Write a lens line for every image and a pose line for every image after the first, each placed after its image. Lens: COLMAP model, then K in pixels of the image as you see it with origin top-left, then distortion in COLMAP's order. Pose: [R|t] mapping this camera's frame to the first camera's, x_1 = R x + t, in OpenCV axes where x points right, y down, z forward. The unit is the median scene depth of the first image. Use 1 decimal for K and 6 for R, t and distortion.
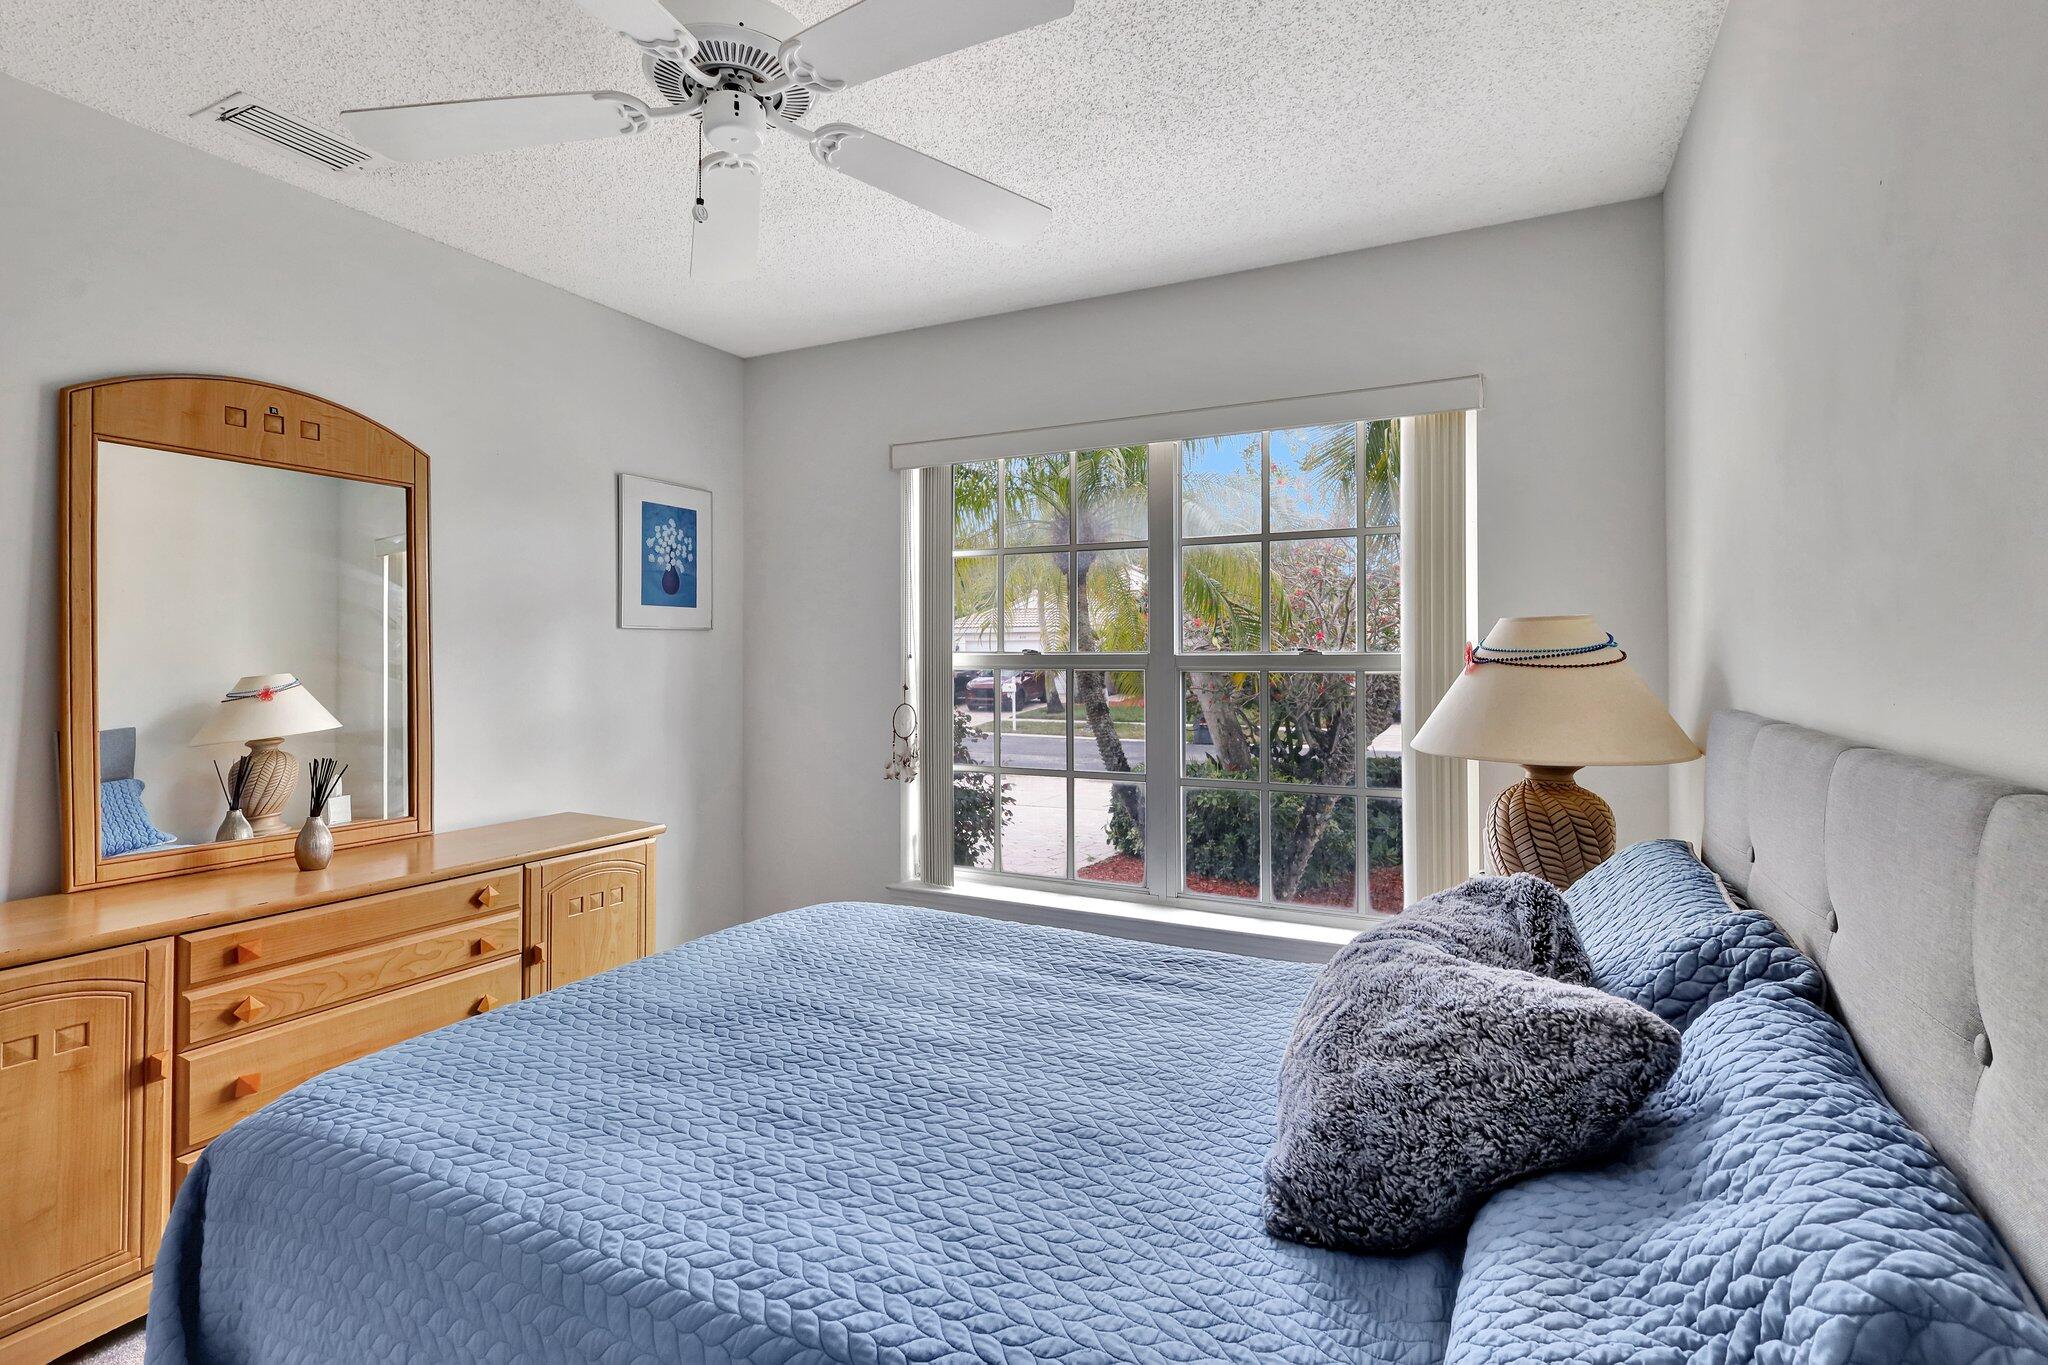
lens RADIAL K [[950.9, 0, 1027.6], [0, 950.9, 666.0], [0, 0, 1]] dist [-0.000379, -0.000378]
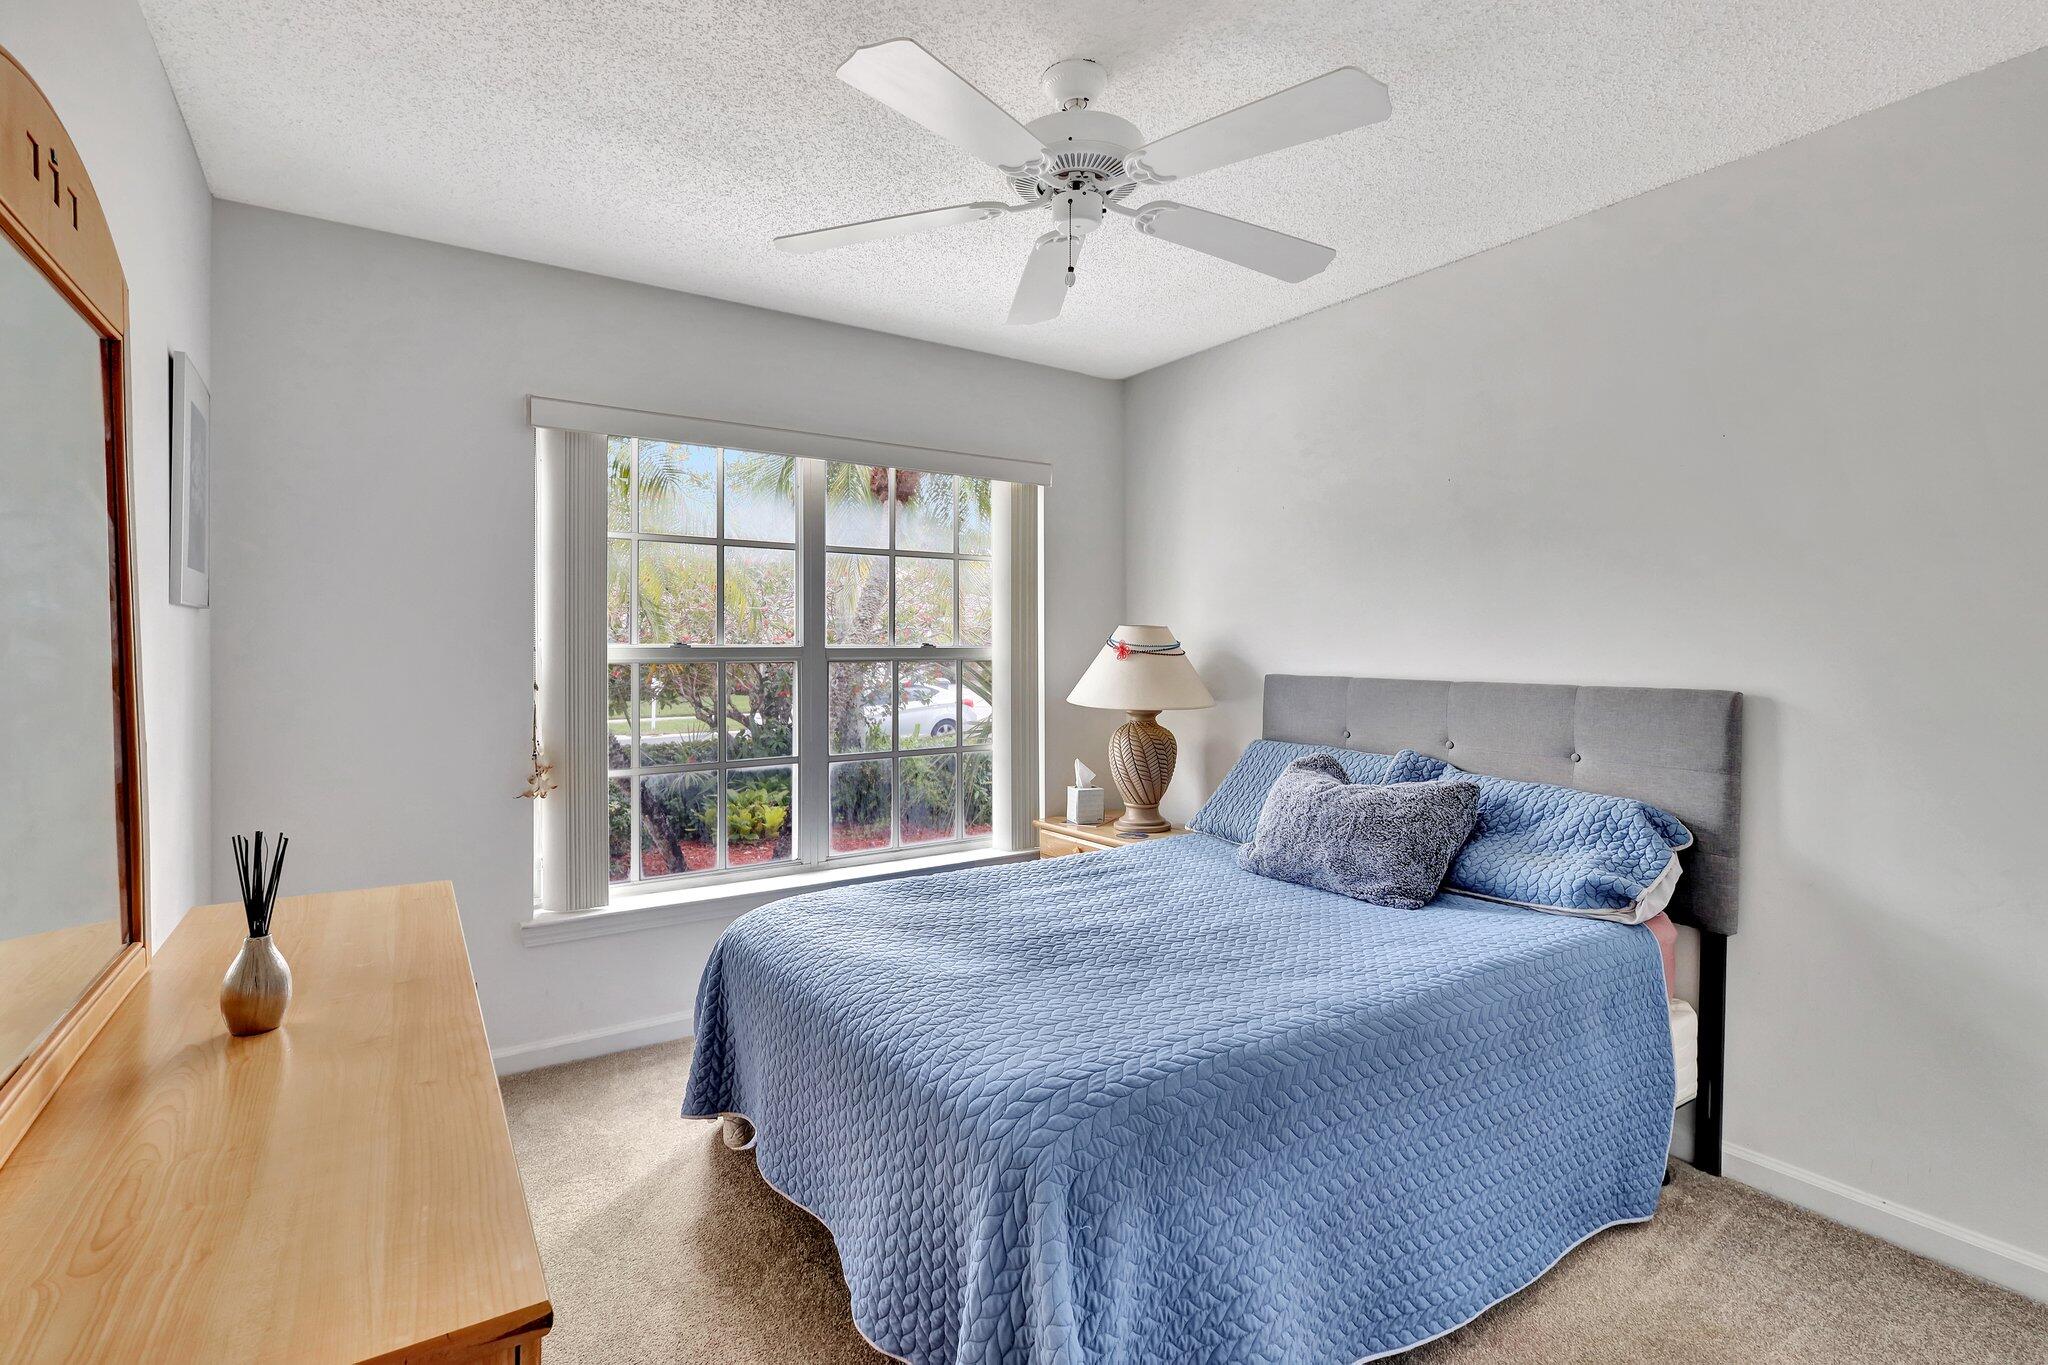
lens RADIAL K [[942.5, 0, 1013.1], [0, 942.5, 651.4], [0, 0, 1]] dist [-0.000106, -0.000110]
pose [[0.497241, -0.001187, 0.867612, -0.742870], [0.012811, 0.999900, -0.005974, 0.001302], [-0.867518, 0.014085, 0.497206, 0.248853]]
